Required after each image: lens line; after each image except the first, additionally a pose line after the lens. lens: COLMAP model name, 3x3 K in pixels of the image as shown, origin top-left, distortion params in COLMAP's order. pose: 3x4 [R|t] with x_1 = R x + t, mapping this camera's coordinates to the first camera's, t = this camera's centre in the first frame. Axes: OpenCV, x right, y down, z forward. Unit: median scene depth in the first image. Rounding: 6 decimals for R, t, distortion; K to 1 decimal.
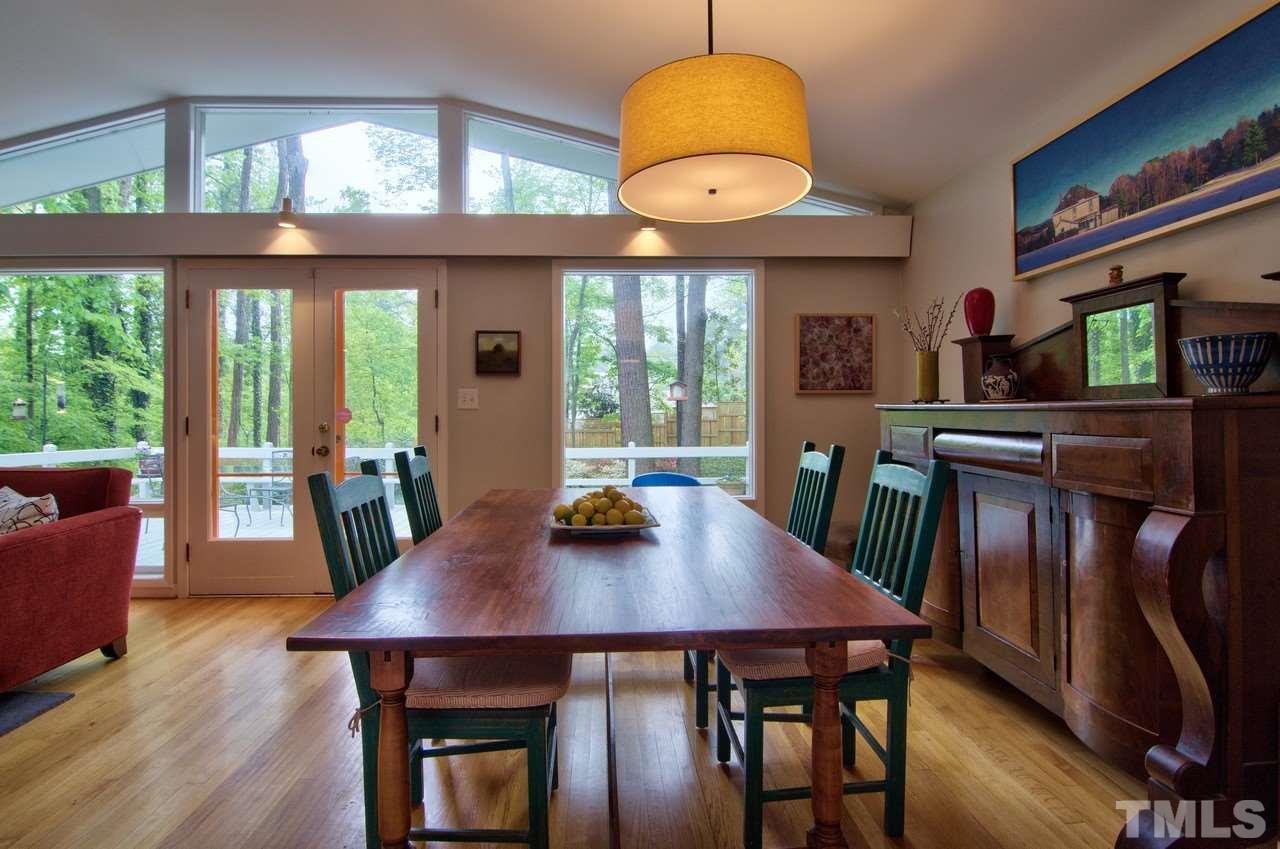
lens RADIAL K [[628.7, 0, 635.4], [0, 628.7, 418.0], [0, 0, 1]] dist [-0.013912, -0.008991]
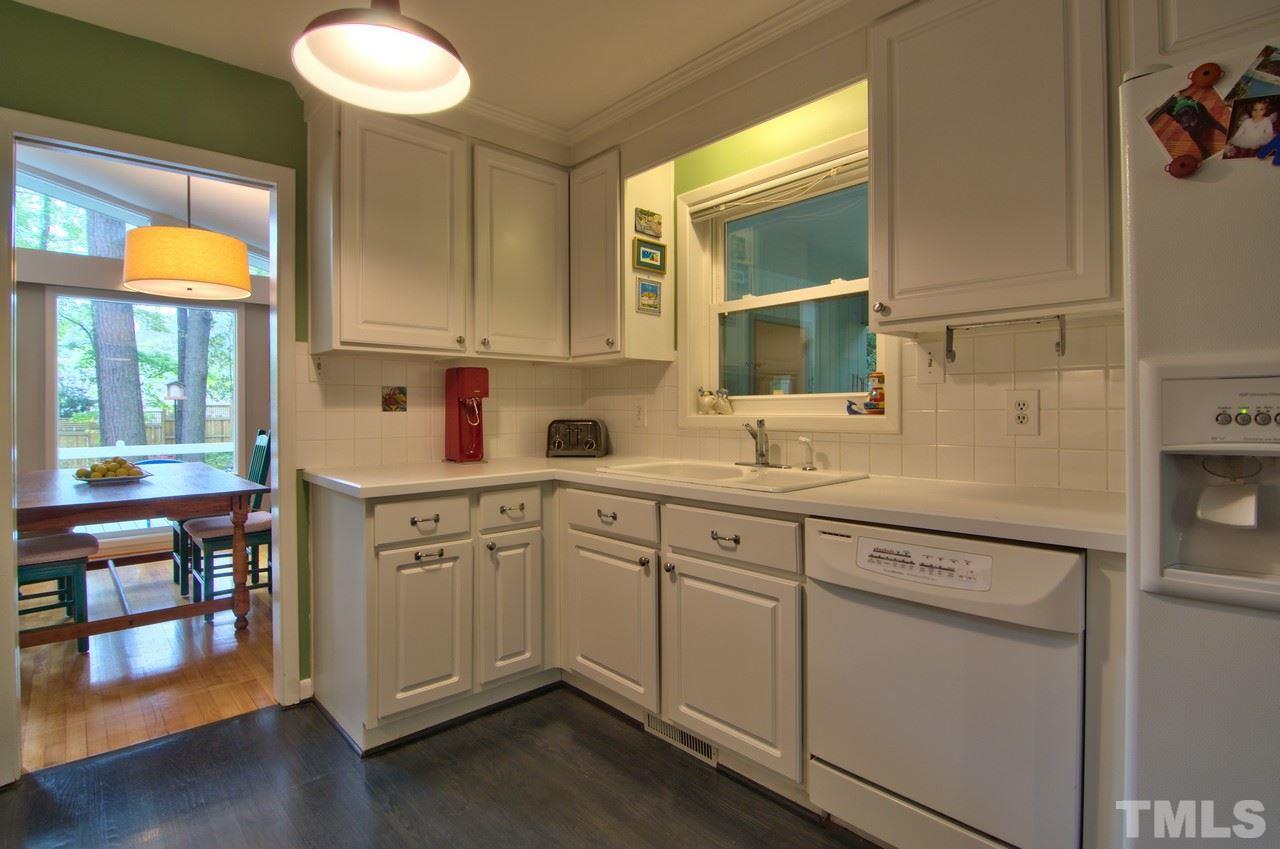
lens RADIAL K [[628.7, 0, 629.7], [0, 628.7, 417.9], [0, 0, 1]] dist [-0.013912, -0.008991]
pose [[0.771040, -0.004112, 0.636773, -0.006622], [0.002752, 0.999991, 0.003125, 0.000556], [-0.636780, -0.000657, 0.771045, -0.194321]]
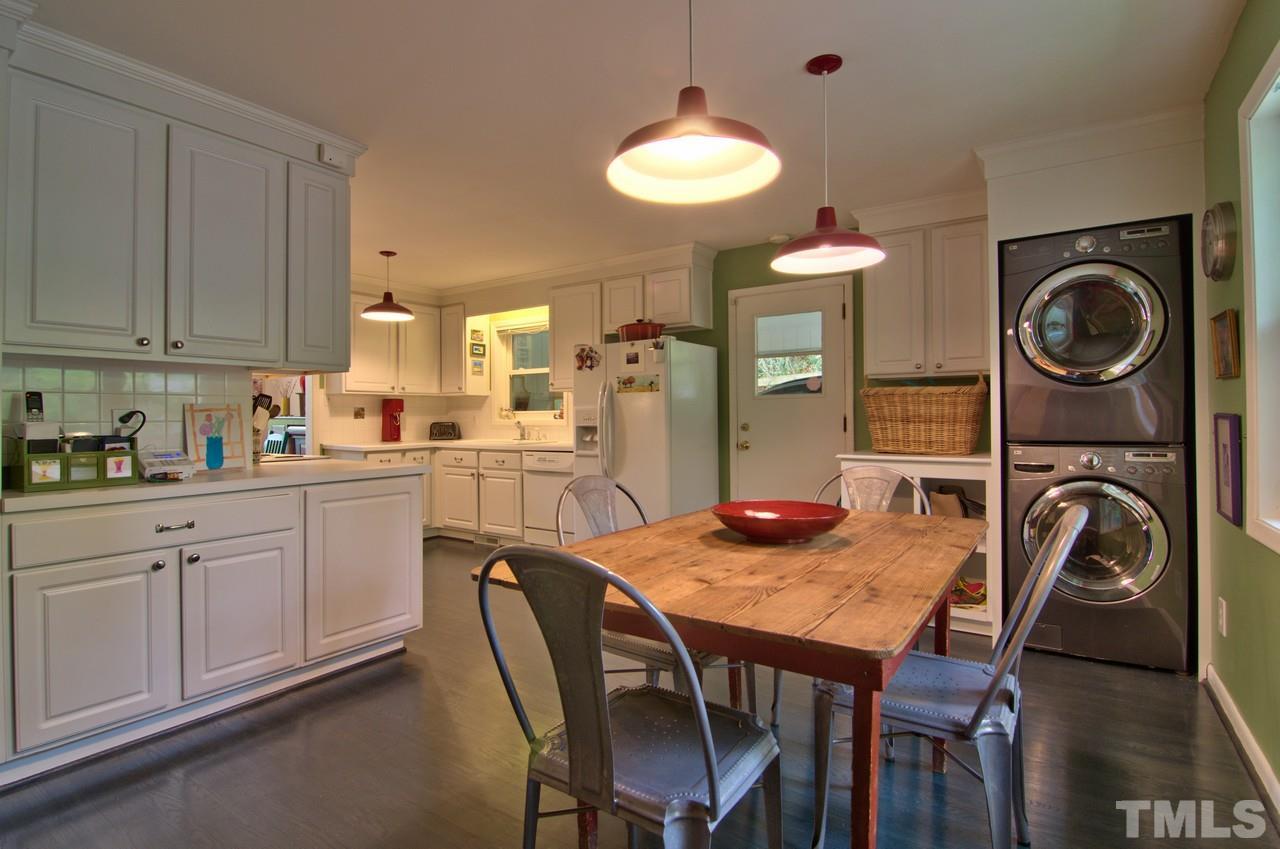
lens RADIAL K [[628.7, 0, 637.3], [0, 628.7, 416.1], [0, 0, 1]] dist [-0.013912, -0.008991]
pose [[0.599914, 0.001475, 0.800063, -0.182813], [0.008340, 0.999932, -0.008098, 0.002377], [-0.800021, 0.011531, 0.599861, -0.427404]]
